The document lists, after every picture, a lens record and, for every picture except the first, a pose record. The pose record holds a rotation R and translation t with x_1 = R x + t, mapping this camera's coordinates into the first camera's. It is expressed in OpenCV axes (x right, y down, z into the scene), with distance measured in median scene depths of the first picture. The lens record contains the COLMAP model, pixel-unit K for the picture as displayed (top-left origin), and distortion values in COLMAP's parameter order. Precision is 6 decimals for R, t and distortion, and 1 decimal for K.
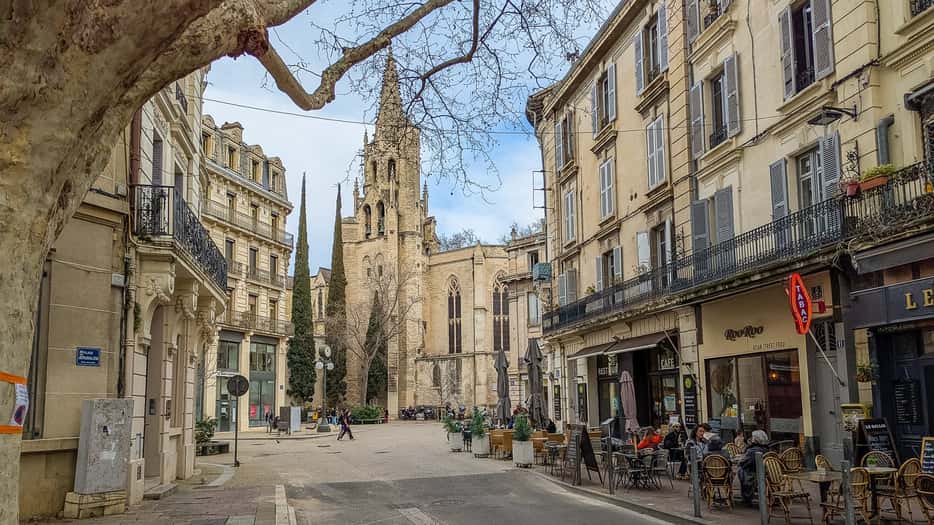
lens RADIAL K [[652.5, 0, 468.5], [0, 652.5, 339.9], [0, 0, 1]] dist [0.006484, 0.000280]
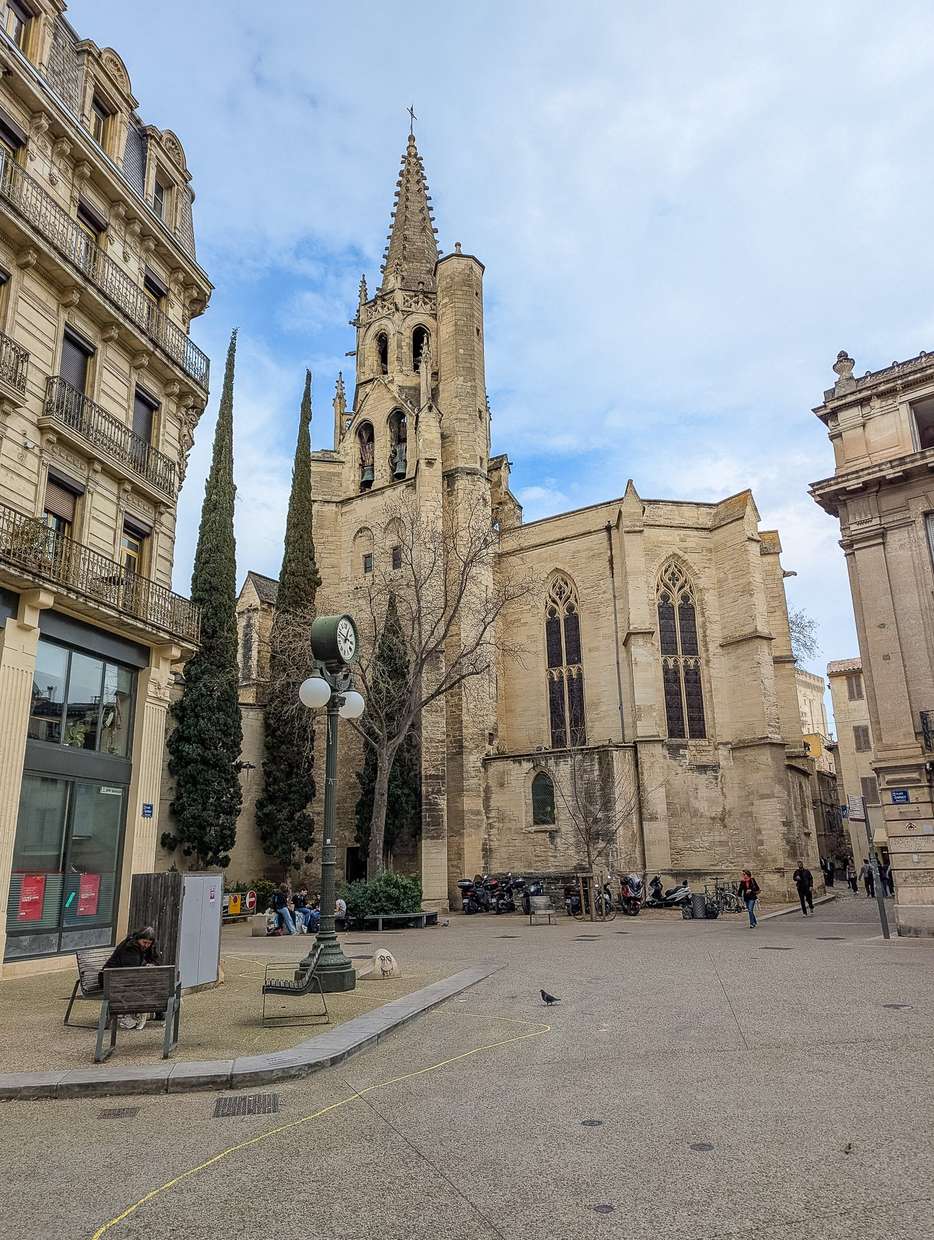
lens RADIAL K [[889.8, 0, 467.0], [0, 889.8, 620.0], [0, 0, 1]] dist [0.079602, -0.066454]
pose [[0.998780, 0.006471, 0.048954, -0.118609], [0.002466, 0.983601, -0.180342, 0.045042], [-0.049319, 0.180243, 0.982385, 0.422223]]
